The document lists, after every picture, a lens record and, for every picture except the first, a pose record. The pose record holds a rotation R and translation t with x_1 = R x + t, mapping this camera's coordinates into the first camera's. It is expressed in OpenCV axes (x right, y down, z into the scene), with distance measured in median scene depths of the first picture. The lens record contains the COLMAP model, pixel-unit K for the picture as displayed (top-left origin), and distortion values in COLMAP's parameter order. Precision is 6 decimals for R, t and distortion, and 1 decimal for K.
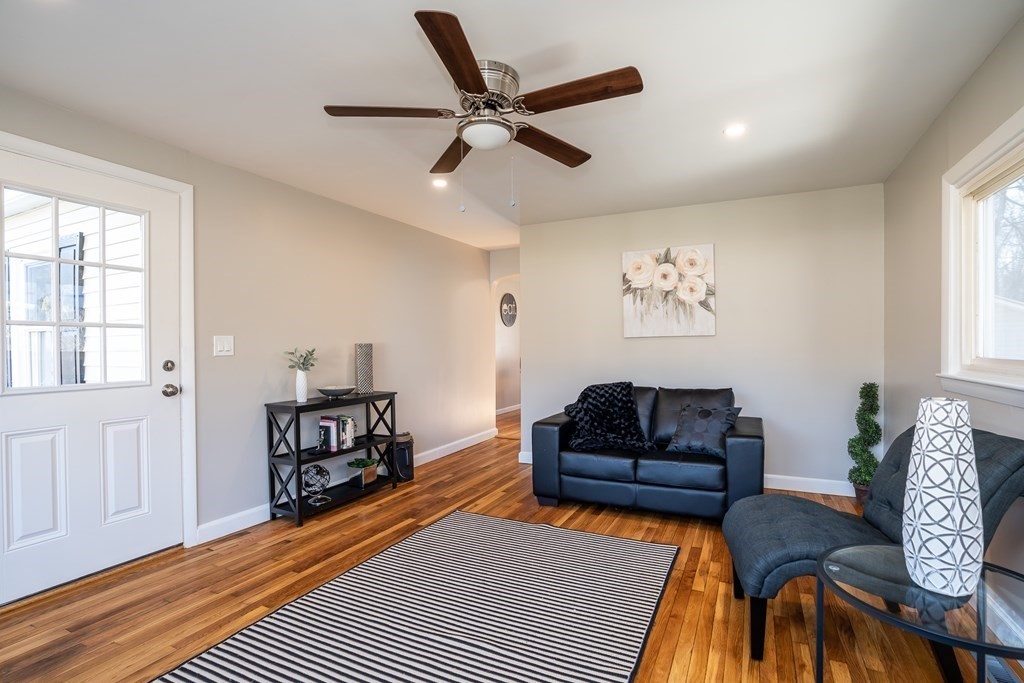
lens RADIAL K [[485.4, 0, 536.2], [0, 485.4, 346.8], [0, 0, 1]] dist [-0.043243, 0.013880]
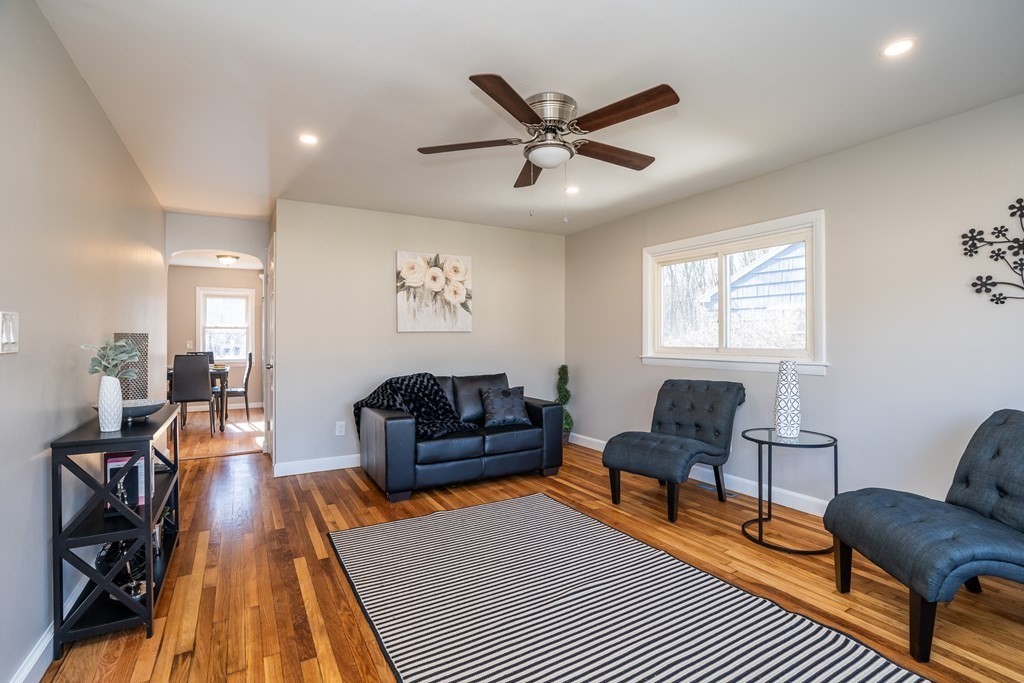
lens RADIAL K [[485.4, 0, 500.2], [0, 485.4, 335.6], [0, 0, 1]] dist [-0.043243, 0.013880]
pose [[0.565075, 0.013776, 0.824924, -0.669623], [-0.002382, 0.999884, -0.015066, 0.005431], [-0.825036, 0.006549, 0.565042, 0.267317]]
